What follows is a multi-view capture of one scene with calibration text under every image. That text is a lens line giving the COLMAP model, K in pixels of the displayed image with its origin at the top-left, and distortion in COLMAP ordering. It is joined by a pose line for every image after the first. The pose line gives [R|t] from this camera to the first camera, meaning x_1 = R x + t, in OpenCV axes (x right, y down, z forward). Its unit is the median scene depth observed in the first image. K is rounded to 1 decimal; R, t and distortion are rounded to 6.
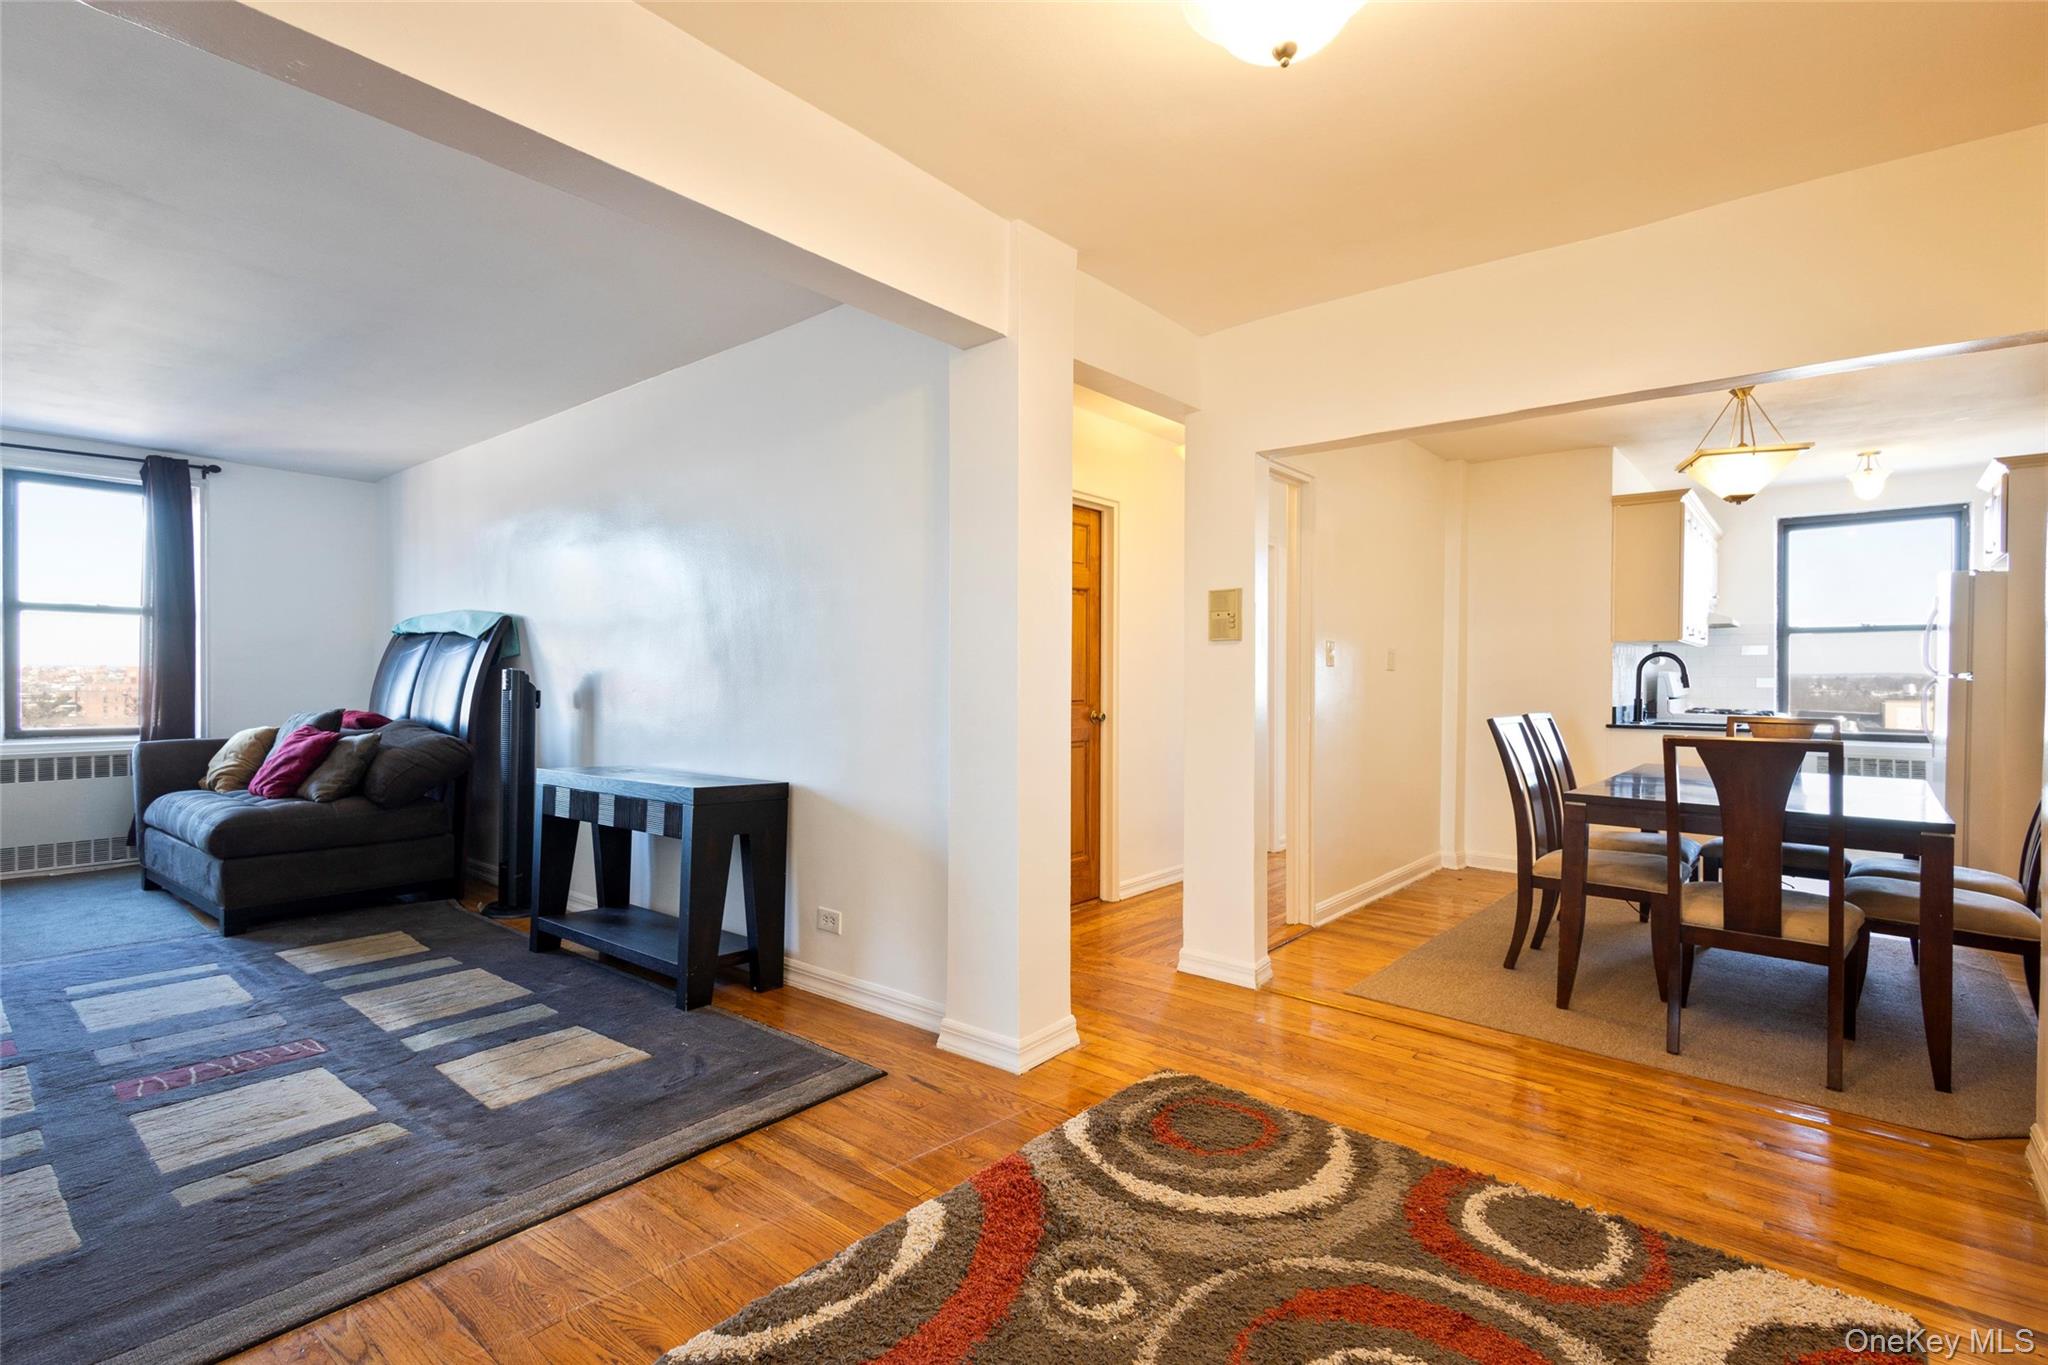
lens RADIAL K [[953.0, 0, 1010.8], [0, 953.0, 683.8], [0, 0, 1]] dist [0.016899, 0.000418]
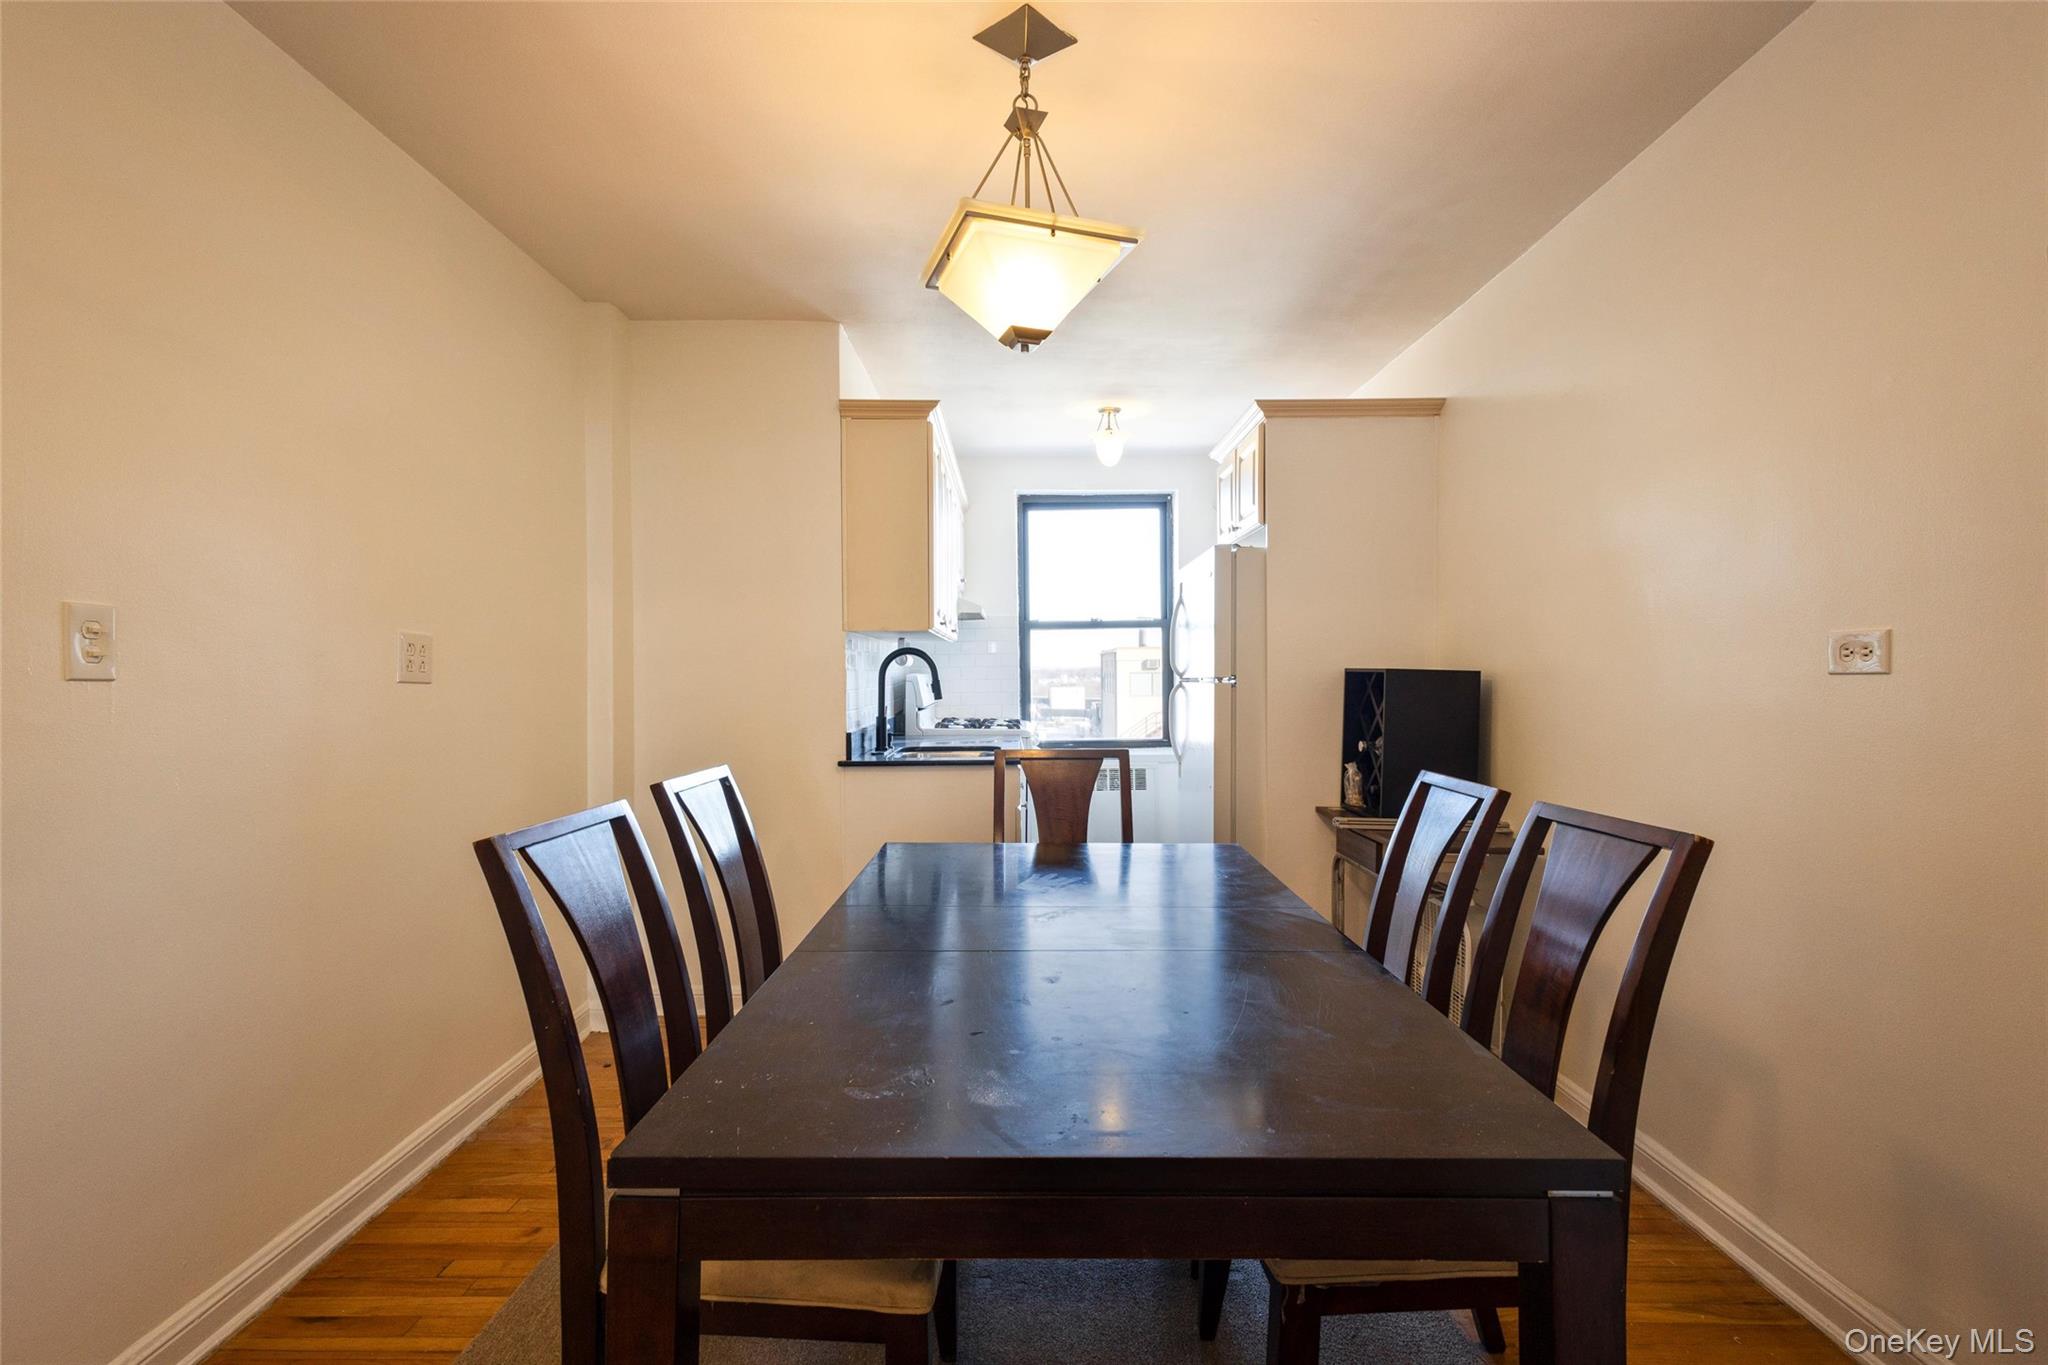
lens RADIAL K [[934.4, 0, 1011.2], [0, 934.4, 683.9], [0, 0, 1]] dist [0.013951, 0.000190]
pose [[0.765000, -0.017757, 0.643785, 0.288886], [0.014631, 0.999841, 0.010192, -0.012508], [-0.643864, 0.001623, 0.765138, 0.420976]]
